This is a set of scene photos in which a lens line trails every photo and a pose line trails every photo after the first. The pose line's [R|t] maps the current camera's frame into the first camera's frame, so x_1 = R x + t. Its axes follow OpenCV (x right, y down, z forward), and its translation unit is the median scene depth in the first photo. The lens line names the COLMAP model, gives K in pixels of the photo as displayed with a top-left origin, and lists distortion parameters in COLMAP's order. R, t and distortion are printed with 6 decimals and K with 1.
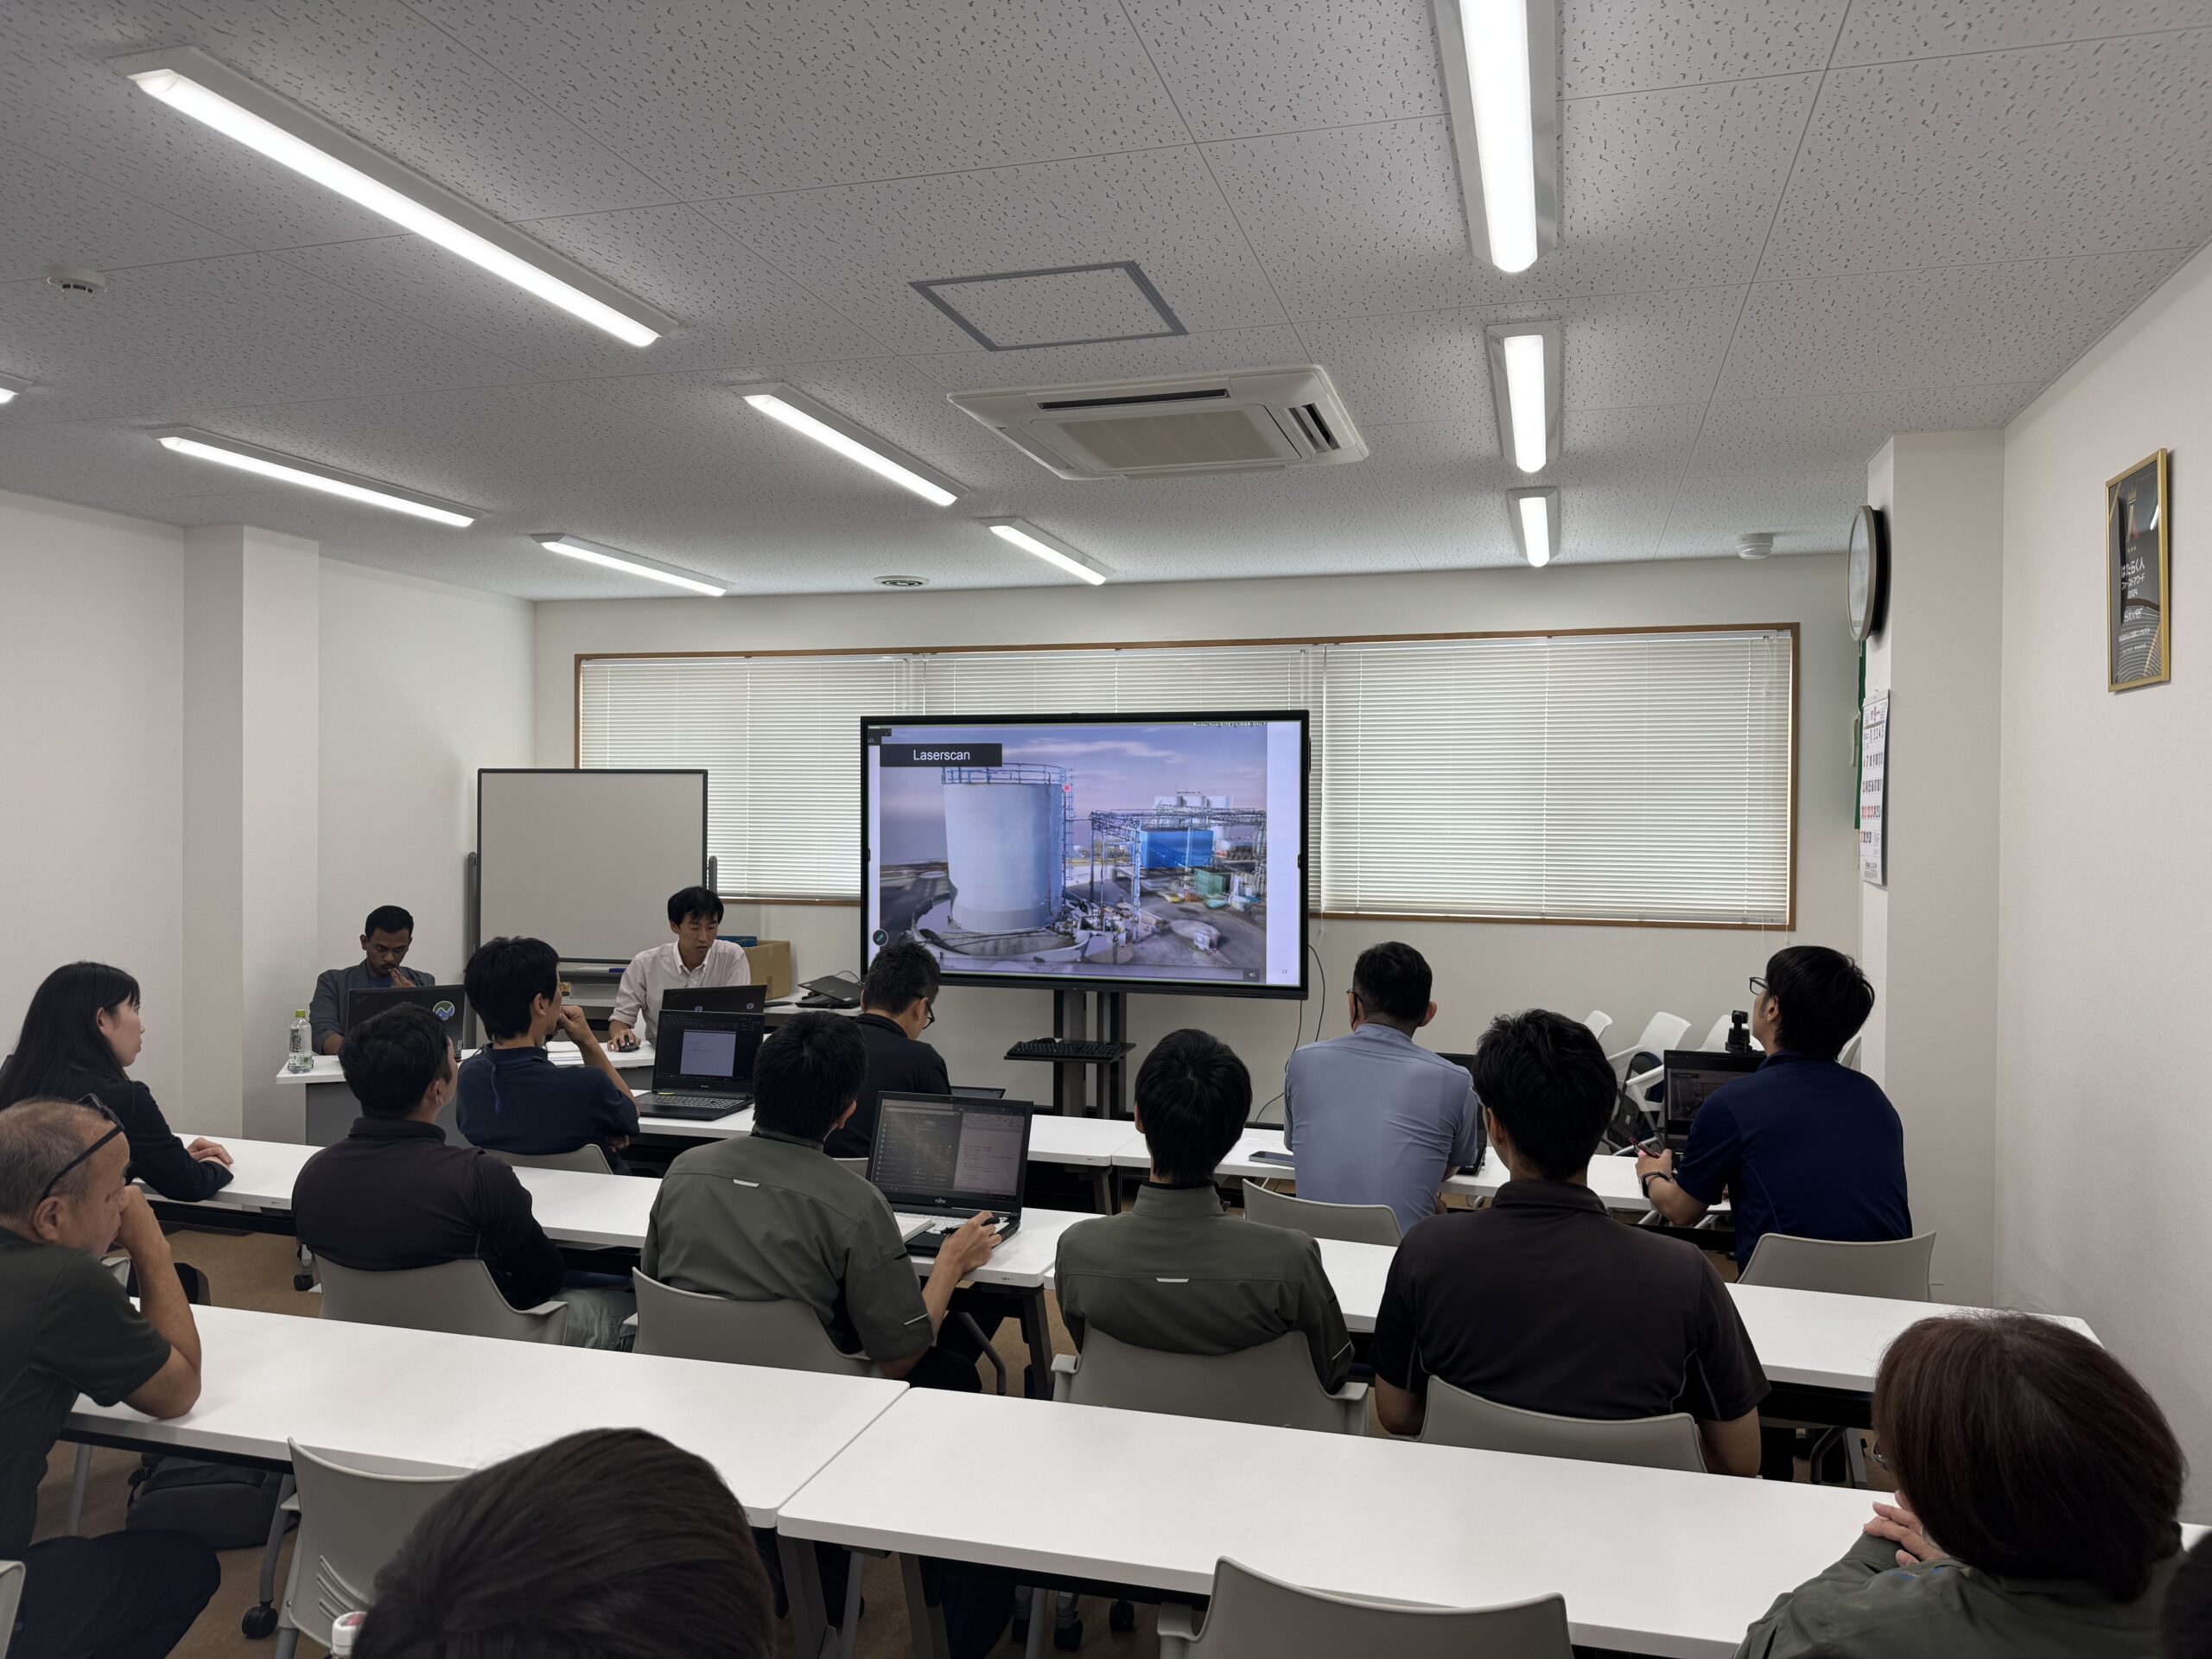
lens RADIAL K [[1580.4, 0, 1116.8], [0, 1580.4, 840.5], [0, 0, 1]] dist [0.080877, -0.027691]
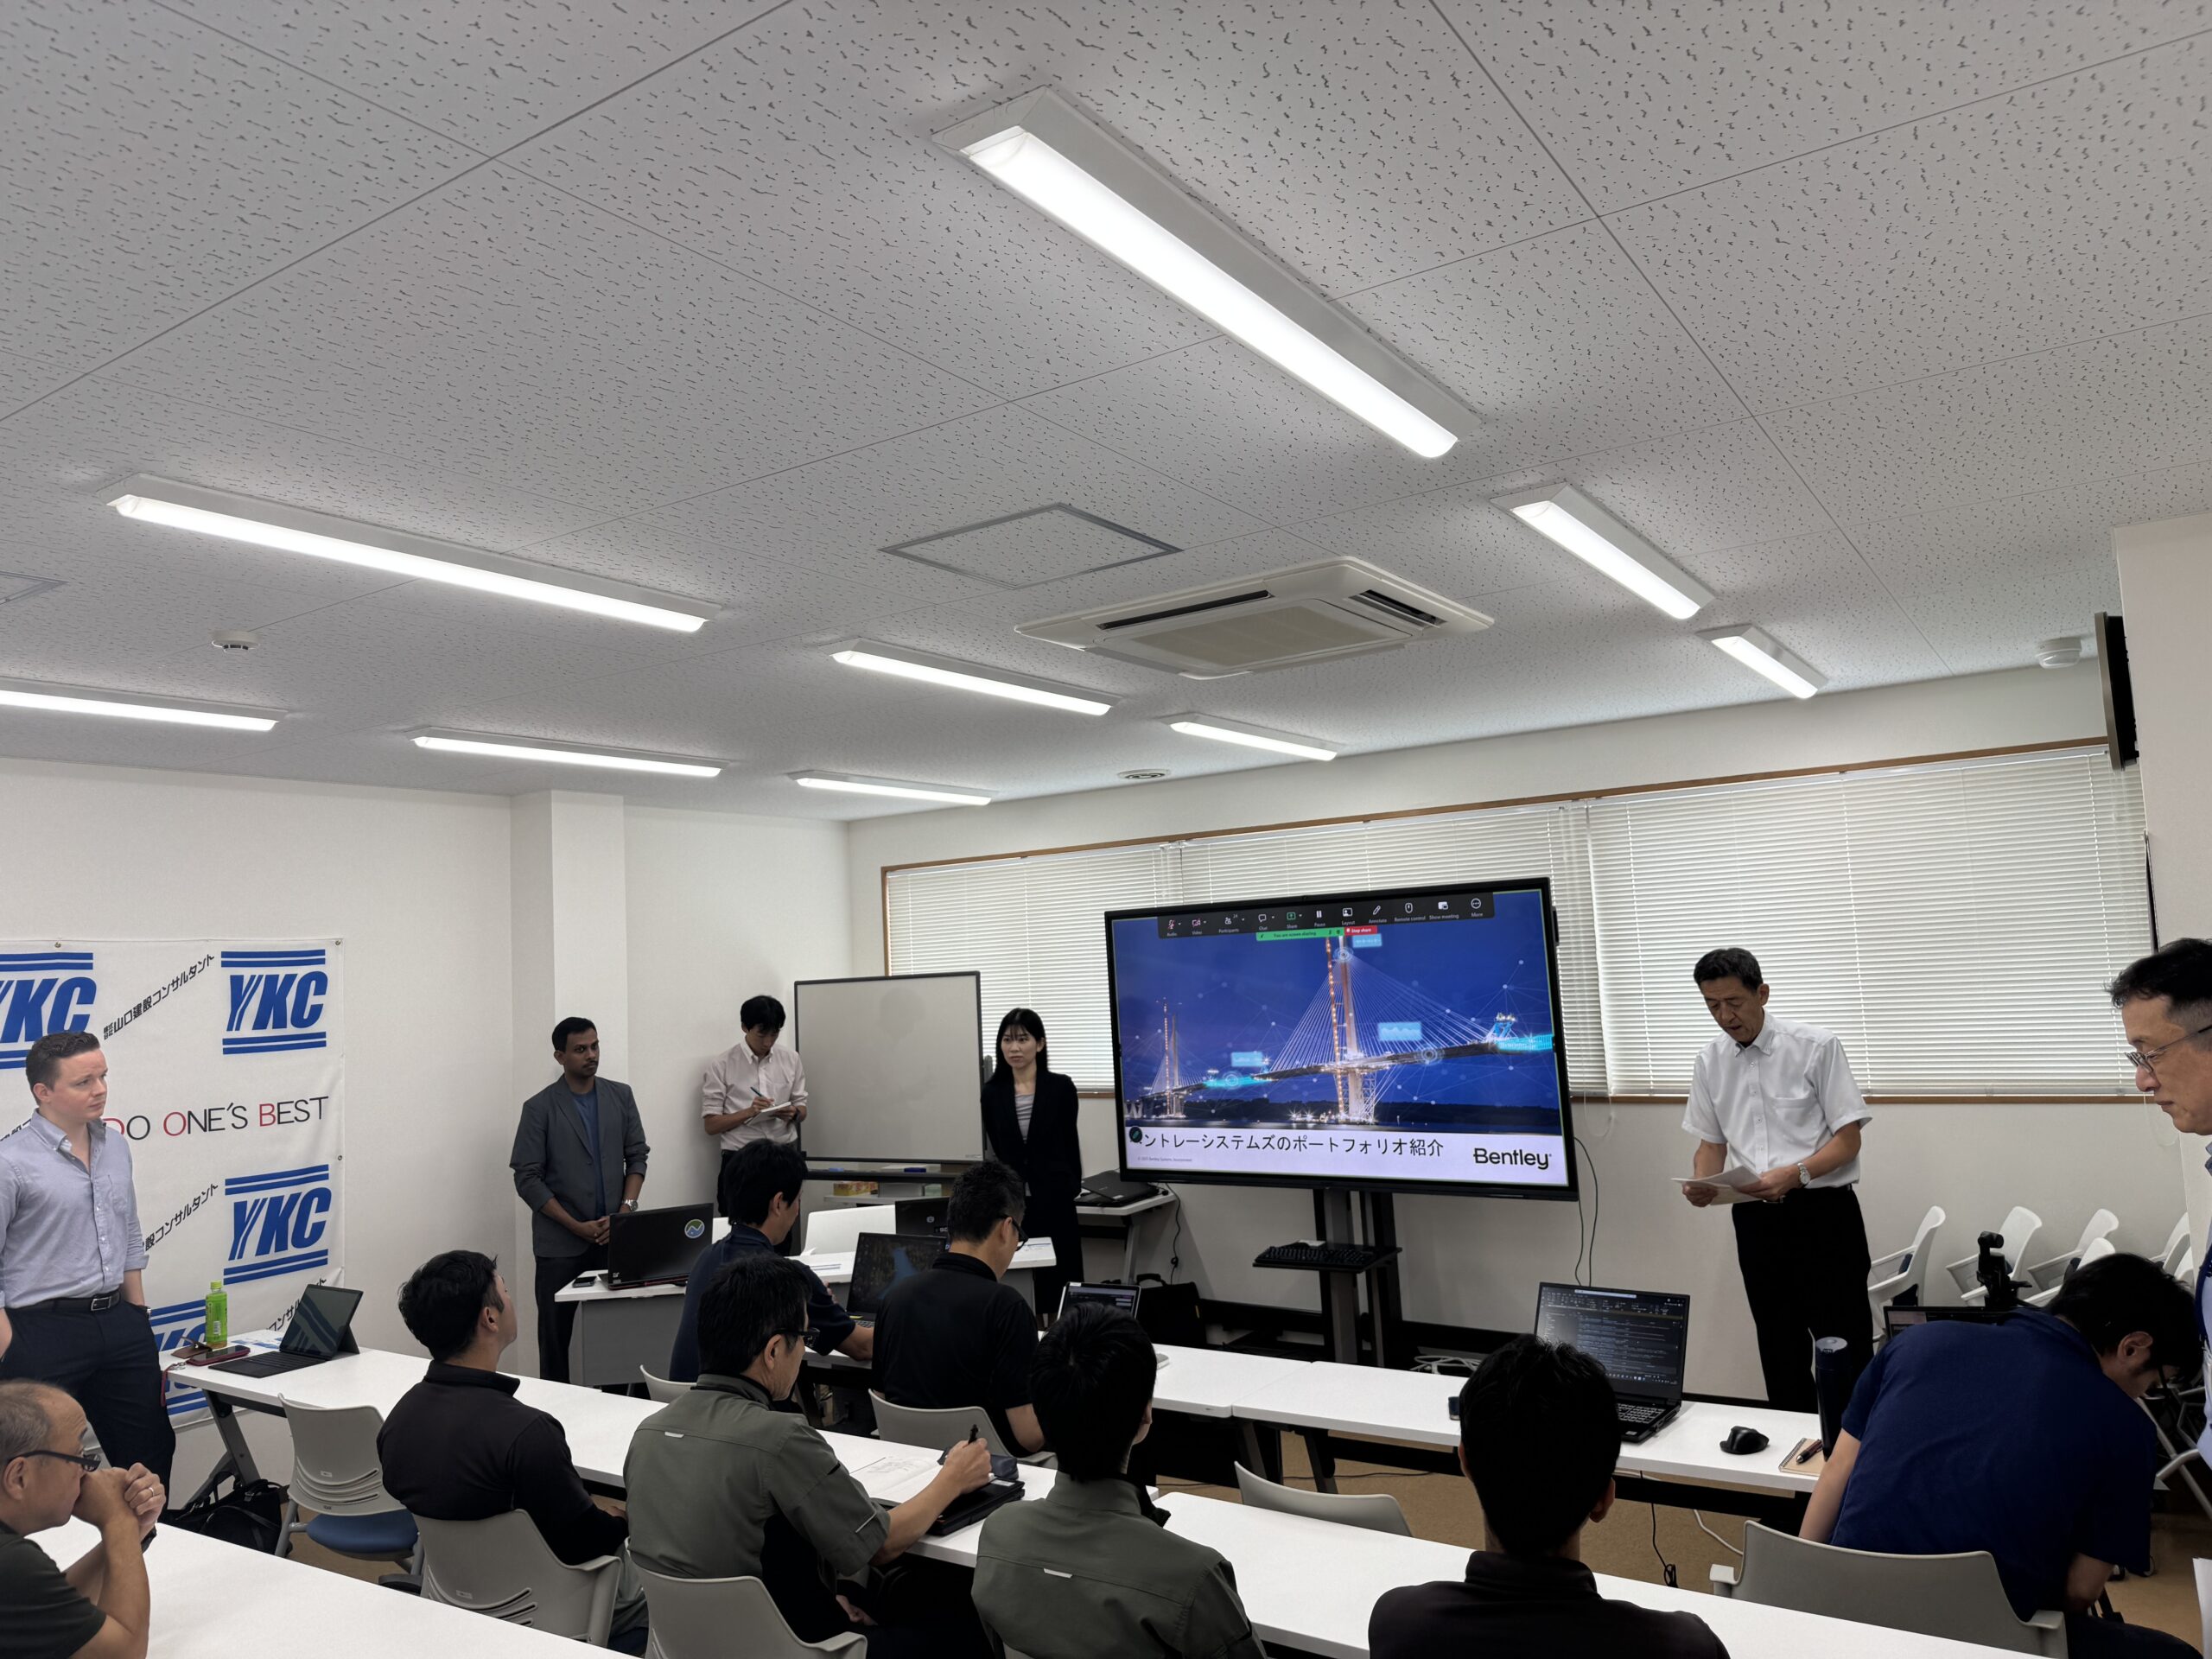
lens RADIAL K [[1580.4, 0, 1100.0], [0, 1580.4, 807.4], [0, 0, 1]] dist [0.080877, -0.027691]
pose [[0.949596, -0.087502, -0.301017, 0.162274], [0.053238, 0.991319, -0.120218, -0.026656], [0.308923, 0.098133, 0.946011, 0.043447]]
